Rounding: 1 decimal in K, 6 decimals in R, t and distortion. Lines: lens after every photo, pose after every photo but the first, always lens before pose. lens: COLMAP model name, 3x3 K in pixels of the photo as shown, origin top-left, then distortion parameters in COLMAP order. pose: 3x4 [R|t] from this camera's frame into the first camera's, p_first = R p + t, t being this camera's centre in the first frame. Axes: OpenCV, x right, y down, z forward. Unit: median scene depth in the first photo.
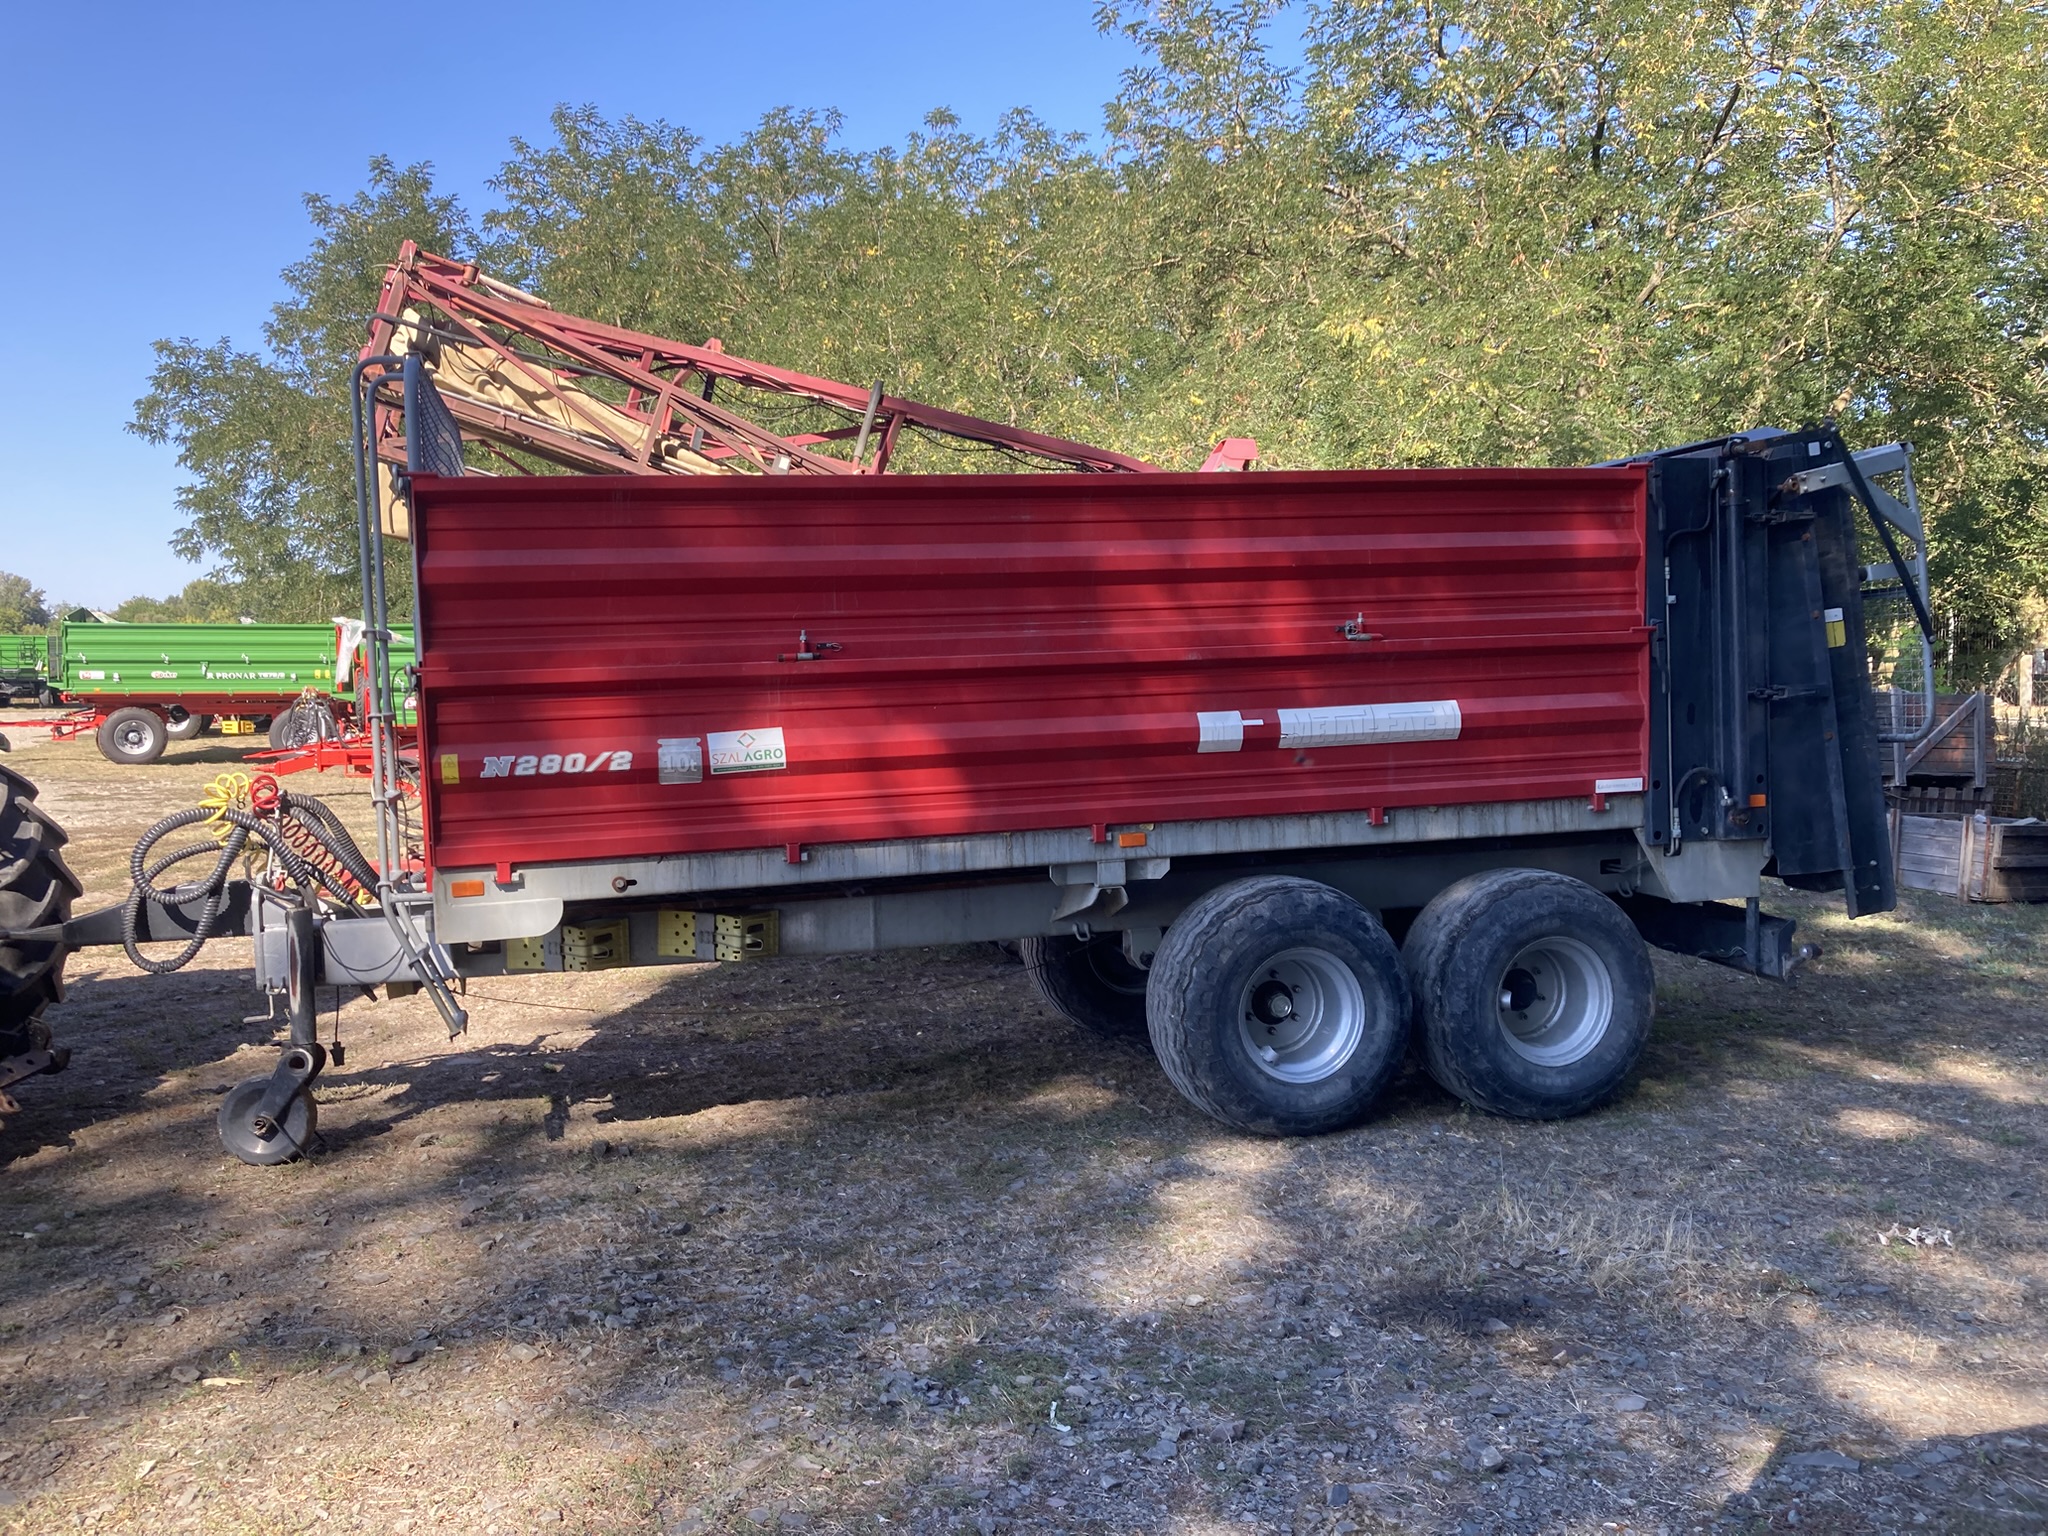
lens RADIAL K [[1668.5, 0, 1024.0], [0, 1668.5, 768.0], [0, 0, 1]] dist [0.010574, 0.004030]
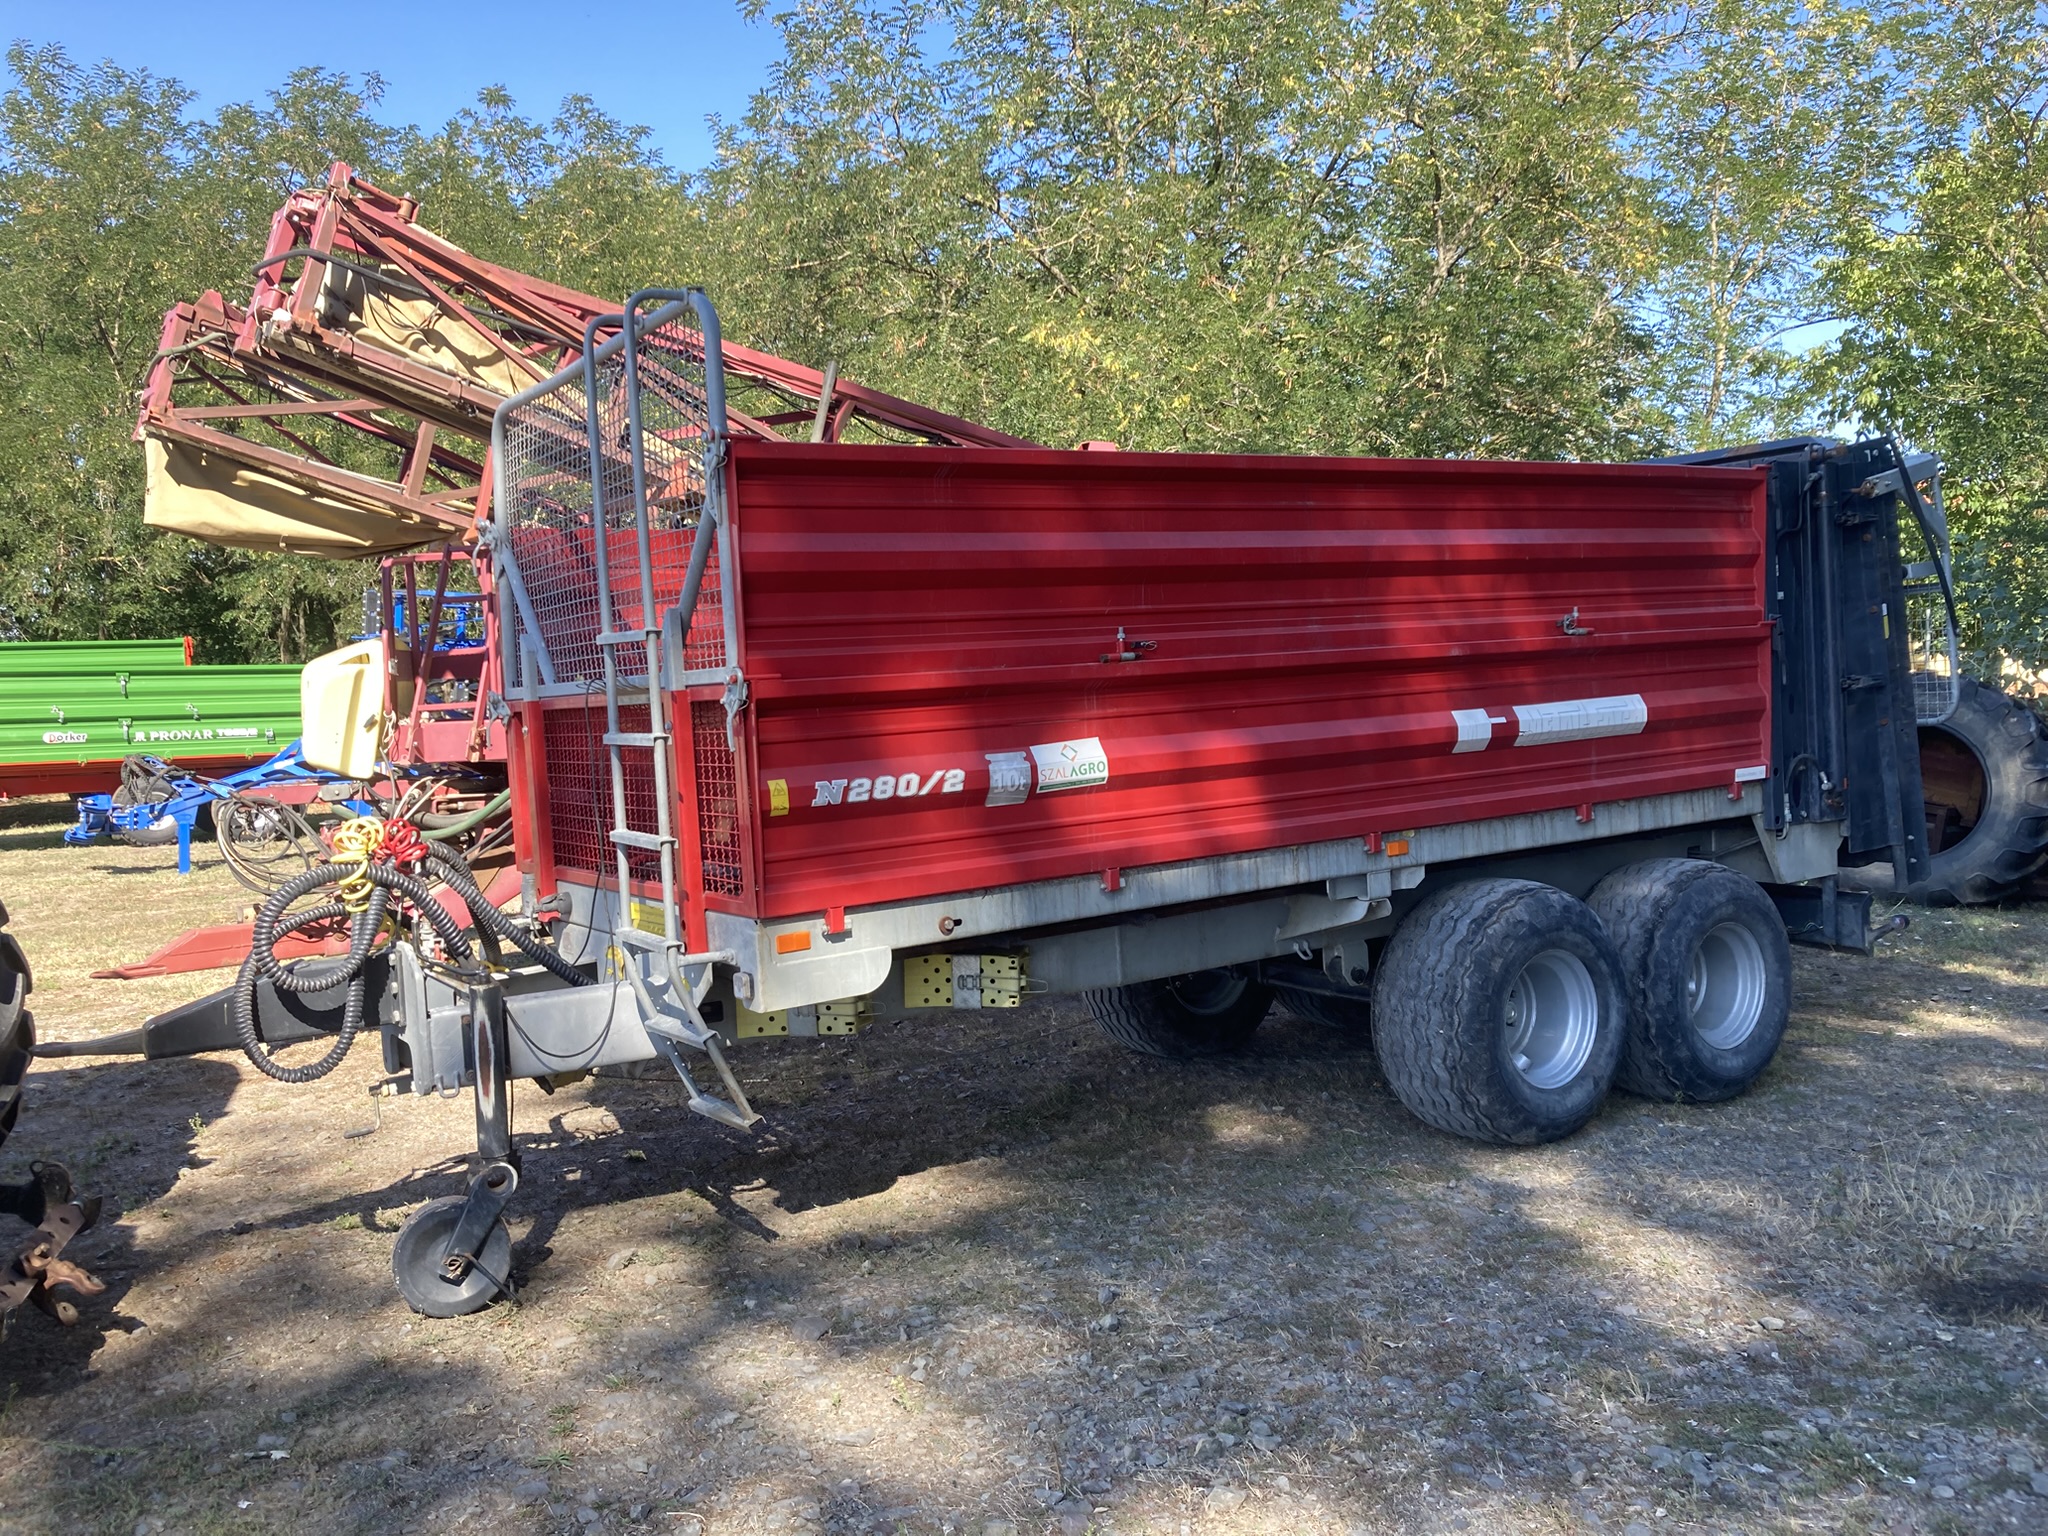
lens RADIAL K [[1672.6, 0, 1026.8], [0, 1672.6, 756.2], [0, 0, 1]] dist [0.035232, -0.045271]
pose [[0.948127, -0.030829, 0.316392, -0.442446], [0.036410, 0.999268, -0.011740, -0.005070], [-0.315799, 0.022651, 0.948556, 0.165715]]
